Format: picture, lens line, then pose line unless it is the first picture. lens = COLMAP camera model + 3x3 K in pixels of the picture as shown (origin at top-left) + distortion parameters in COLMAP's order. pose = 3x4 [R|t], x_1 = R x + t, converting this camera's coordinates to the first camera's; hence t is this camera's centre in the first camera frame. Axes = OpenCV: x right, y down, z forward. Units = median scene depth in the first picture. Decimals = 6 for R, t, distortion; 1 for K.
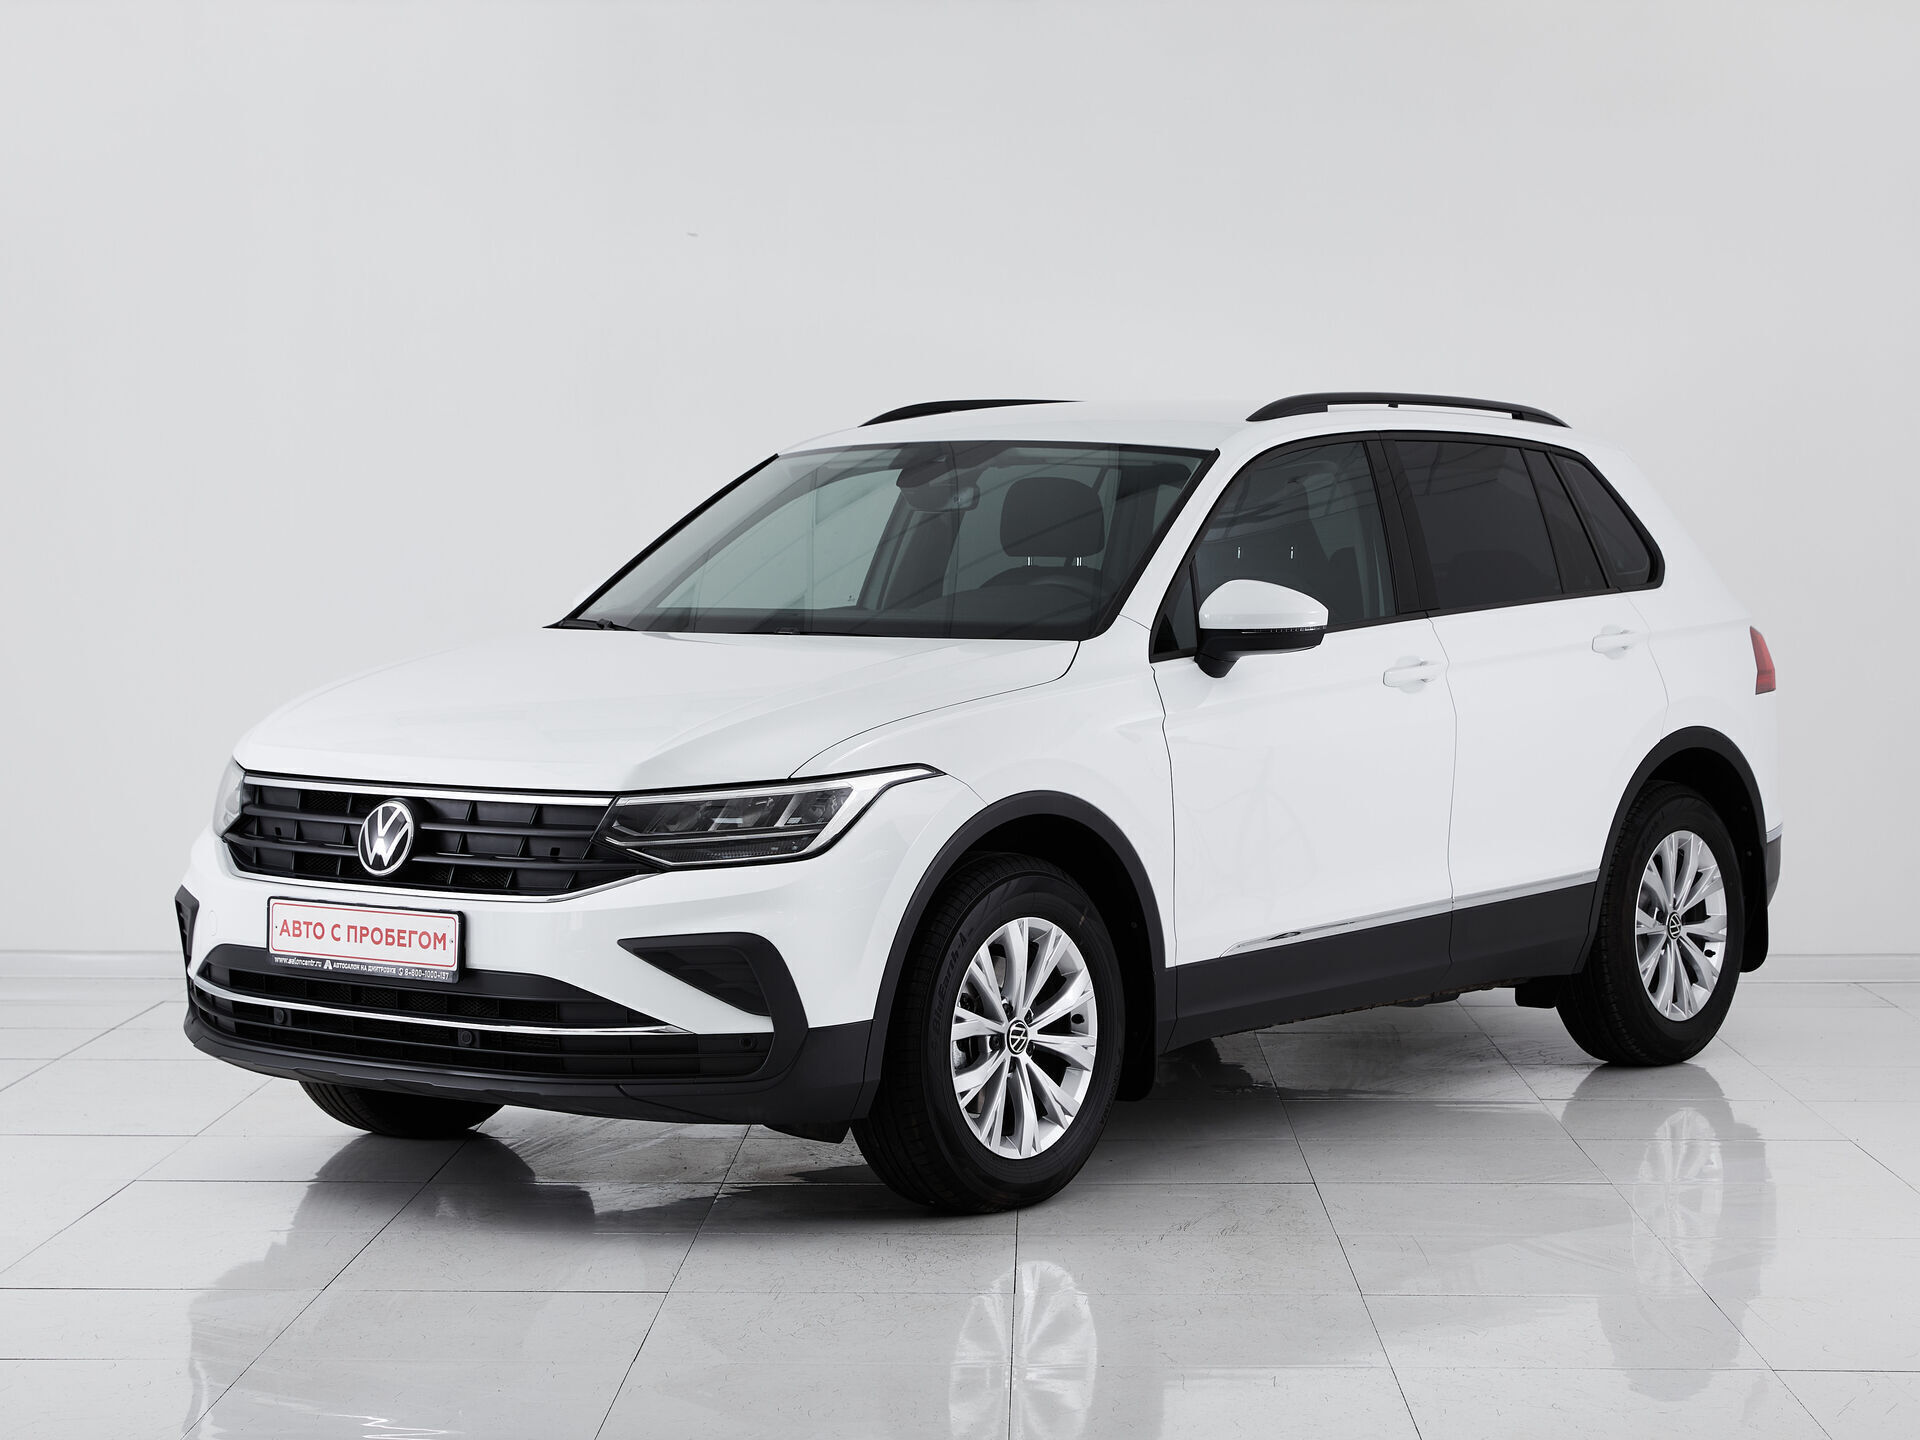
lens RADIAL K [[3793.3, 0, 960.0], [0, 3793.3, 723.2], [0, 0, 1]] dist [0.156851, 0.000000]
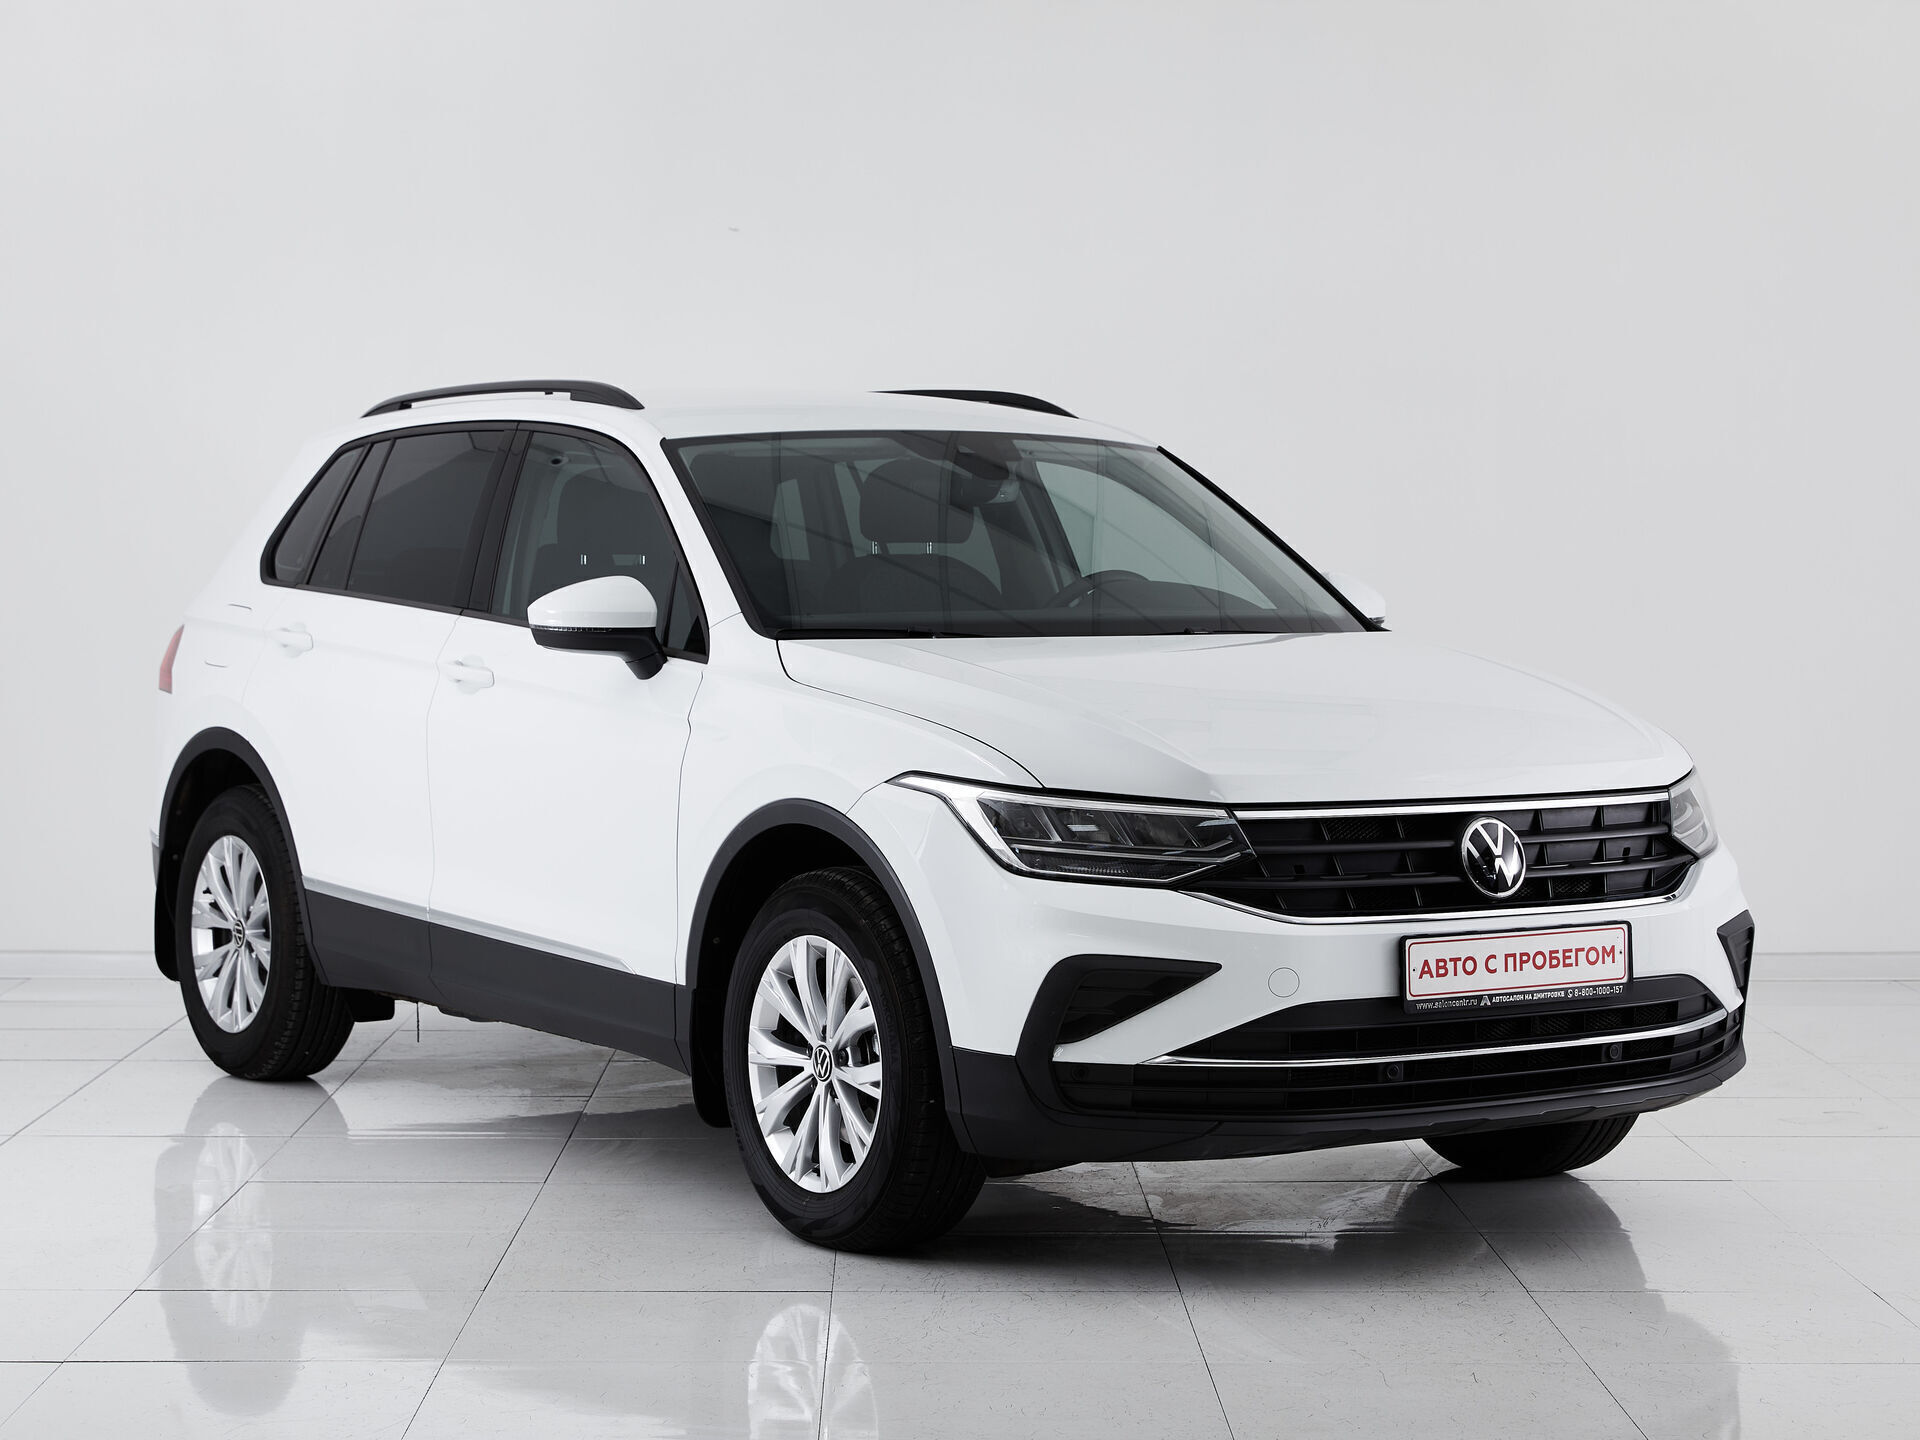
lens RADIAL K [[3793.3, 0, 959.3], [0, 3793.3, 723.8], [0, 0, 1]] dist [0.156851, 0.000000]
pose [[0.310503, -0.050731, 0.949218, -1.077755], [0.039032, 0.998413, 0.040593, -0.045298], [-0.949771, 0.024445, 0.311990, 0.840661]]
